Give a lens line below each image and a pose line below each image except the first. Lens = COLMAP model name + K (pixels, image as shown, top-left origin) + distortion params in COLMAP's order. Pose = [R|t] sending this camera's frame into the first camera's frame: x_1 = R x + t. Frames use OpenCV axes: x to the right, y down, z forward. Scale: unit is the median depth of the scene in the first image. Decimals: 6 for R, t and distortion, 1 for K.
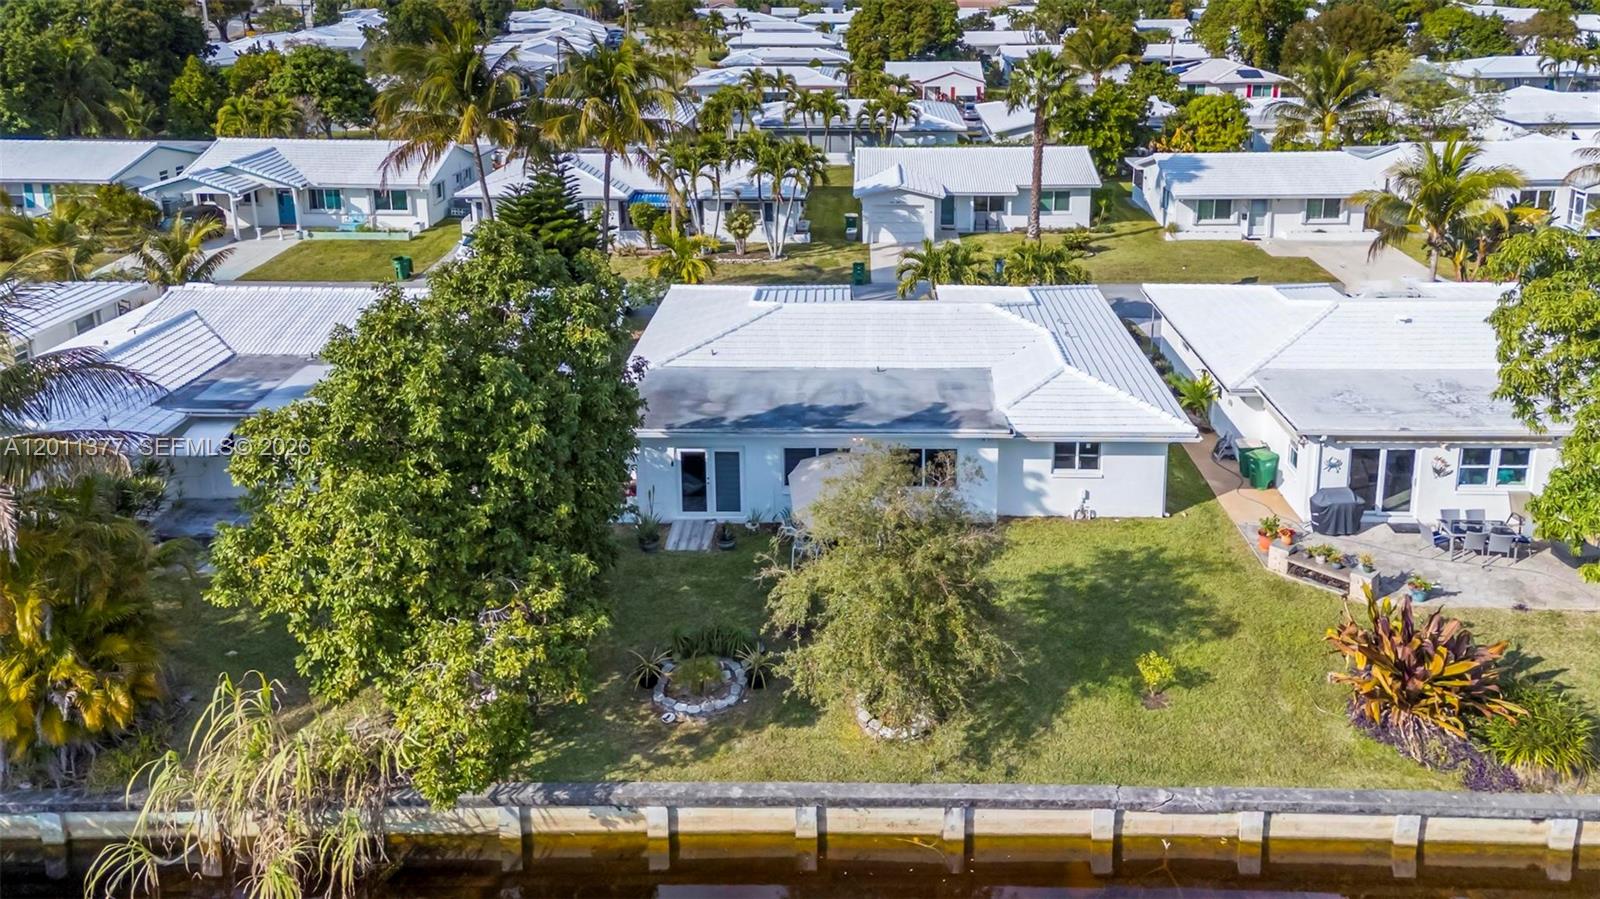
lens RADIAL K [[1183.5, 0, 861.1], [0, 1183.5, 422.5], [0, 0, 1]] dist [0.073165, 0.005429]
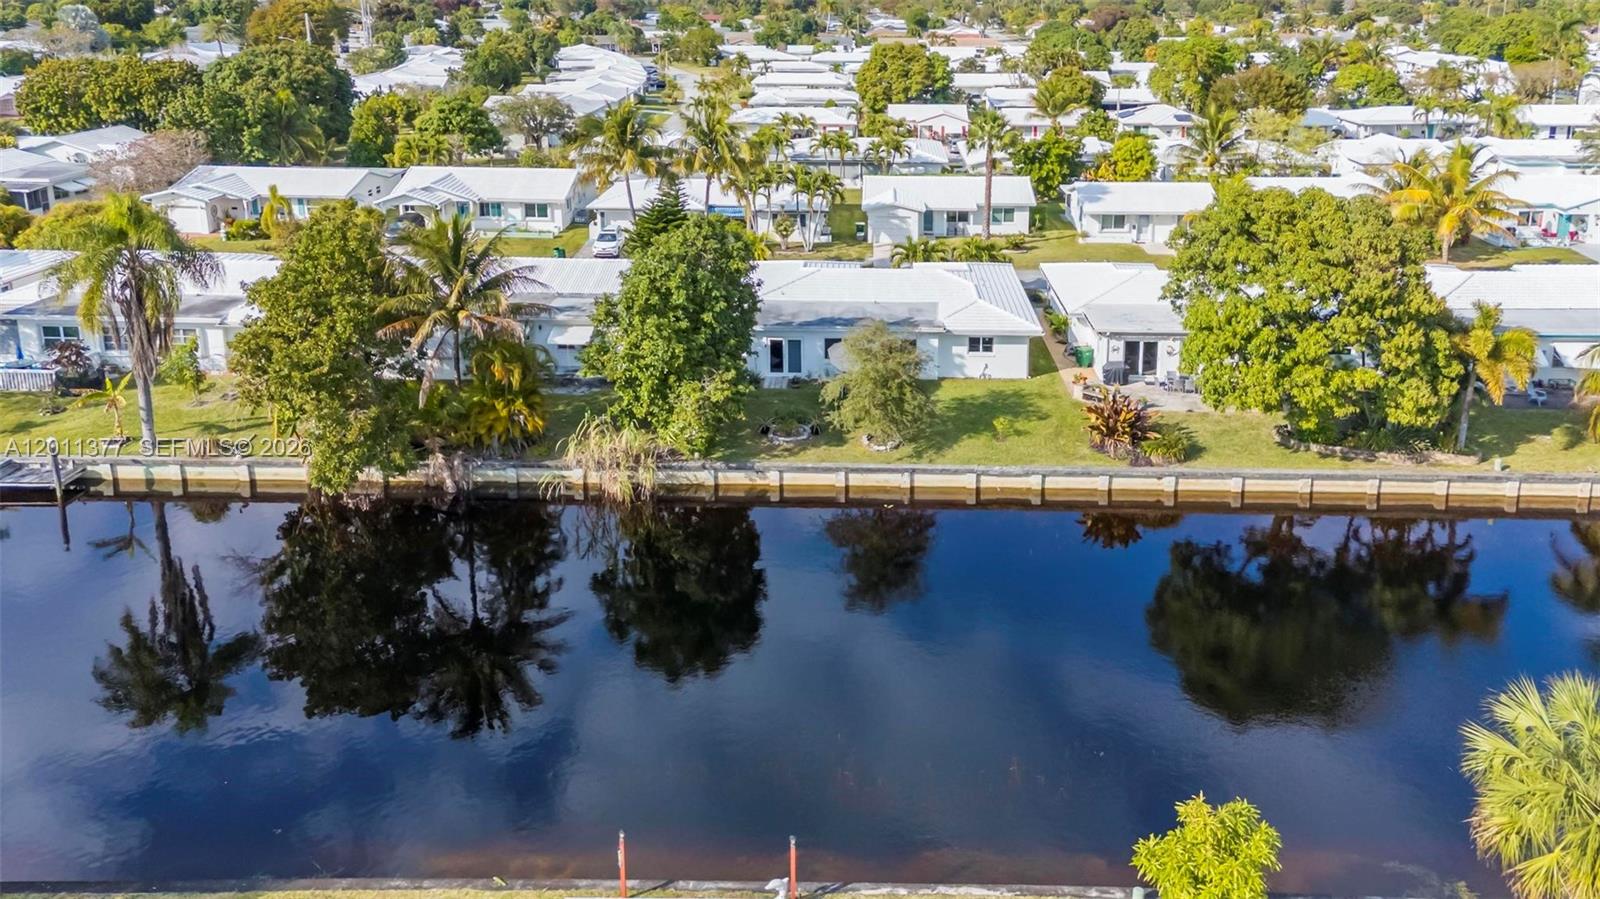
lens RADIAL K [[1199.1, 0, 880.4], [0, 1199.1, 447.6], [0, 0, 1]] dist [0.073213, 0.003297]
pose [[0.999919, 0.006256, 0.011125, 0.001614], [-0.006234, 0.999979, -0.001978, 0.101804], [-0.011138, 0.001909, 0.999936, -0.465067]]
